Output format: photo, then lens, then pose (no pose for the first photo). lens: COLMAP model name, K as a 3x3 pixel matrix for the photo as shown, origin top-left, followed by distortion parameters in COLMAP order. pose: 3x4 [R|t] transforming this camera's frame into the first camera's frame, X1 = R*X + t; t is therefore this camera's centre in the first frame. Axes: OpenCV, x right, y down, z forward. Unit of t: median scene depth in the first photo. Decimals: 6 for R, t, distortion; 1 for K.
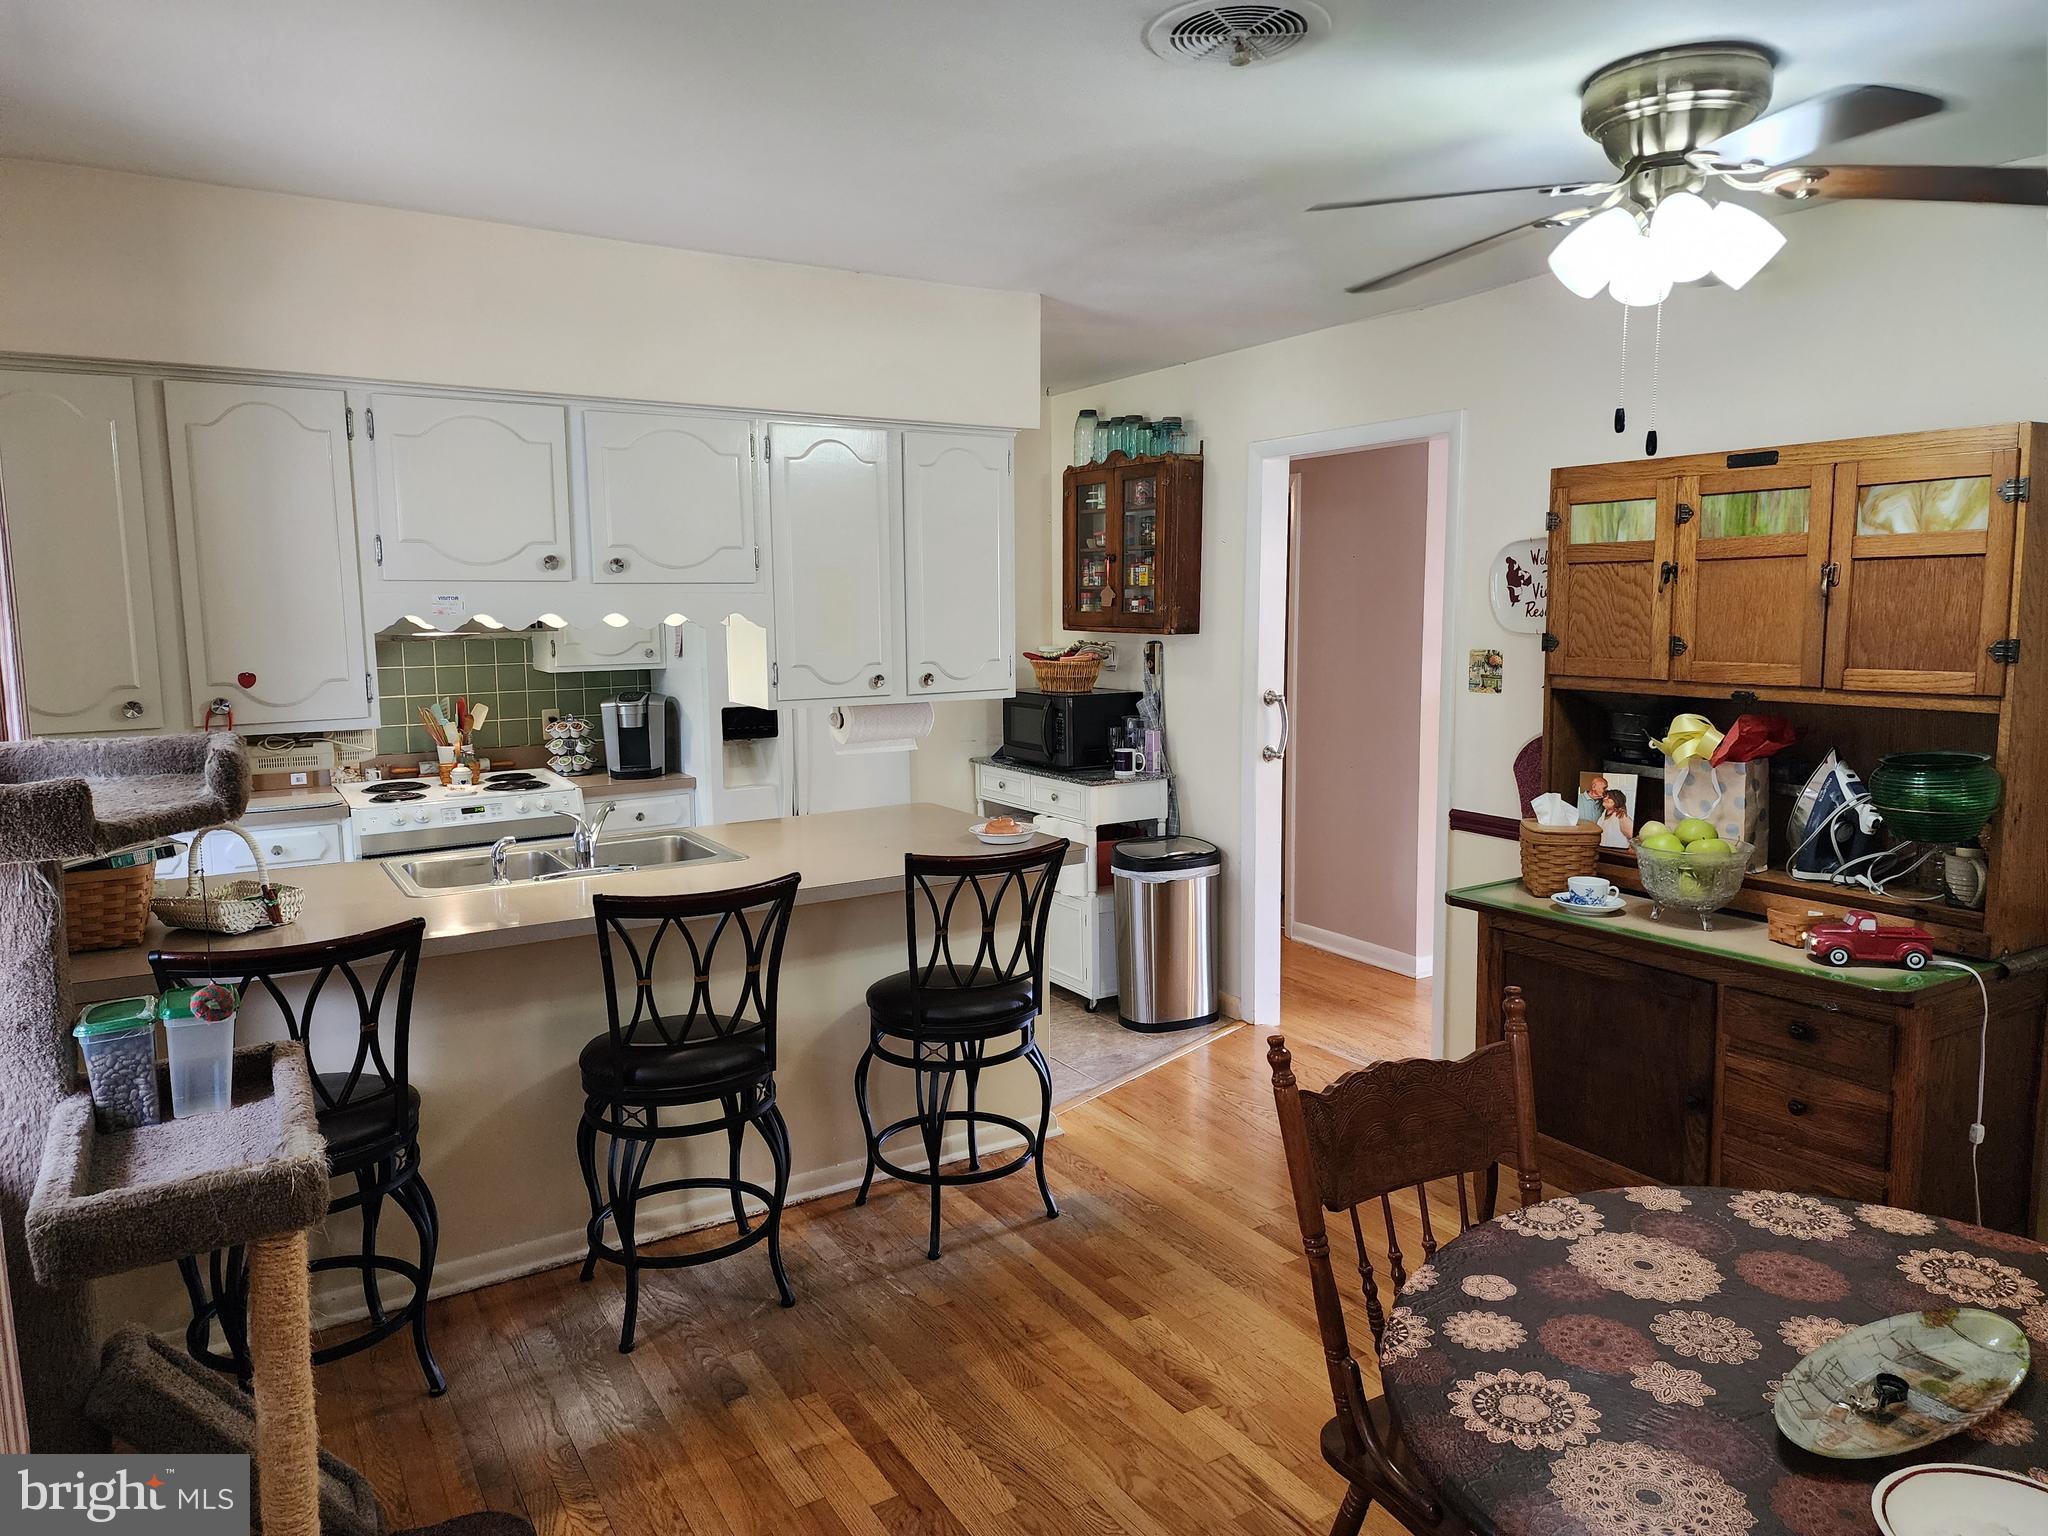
lens RADIAL K [[1377.3, 0, 1030.4], [0, 1377.3, 765.8], [0, 0, 1]] dist [0.062176, -0.037668]
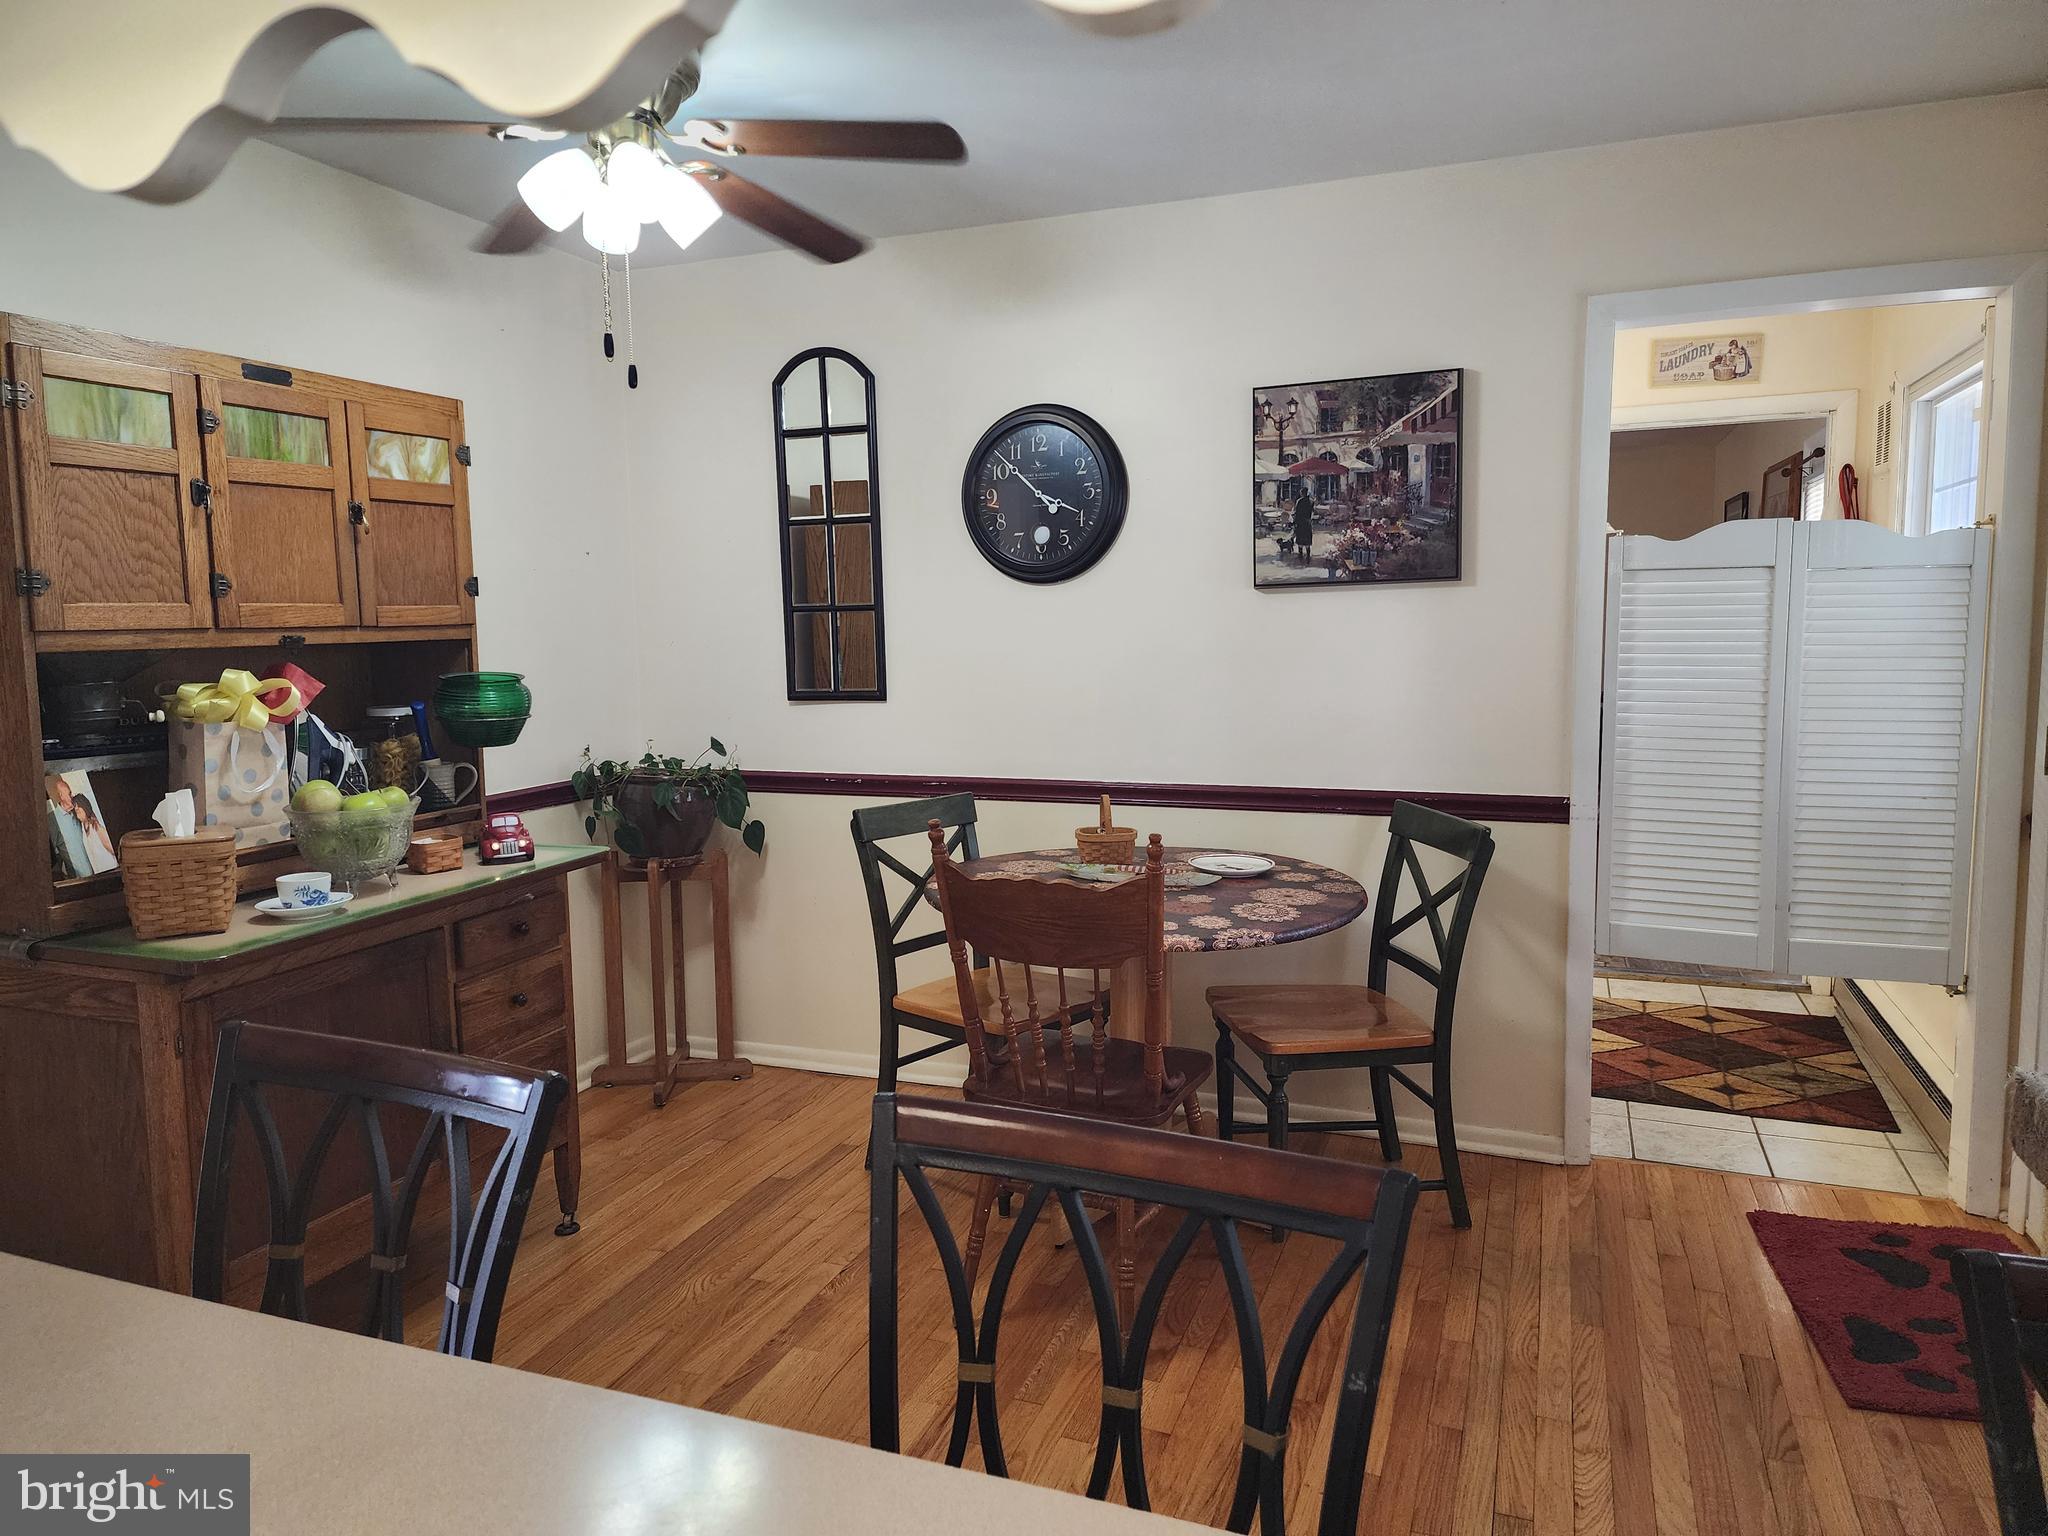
lens RADIAL K [[1377.3, 0, 1019.7], [0, 1377.3, 765.9], [0, 0, 1]] dist [0.062176, -0.037668]
pose [[-0.597639, -0.063740, 0.799227, -0.465876], [0.127744, 0.976531, 0.173404, -0.063636], [-0.791523, 0.205730, -0.575471, 1.098046]]
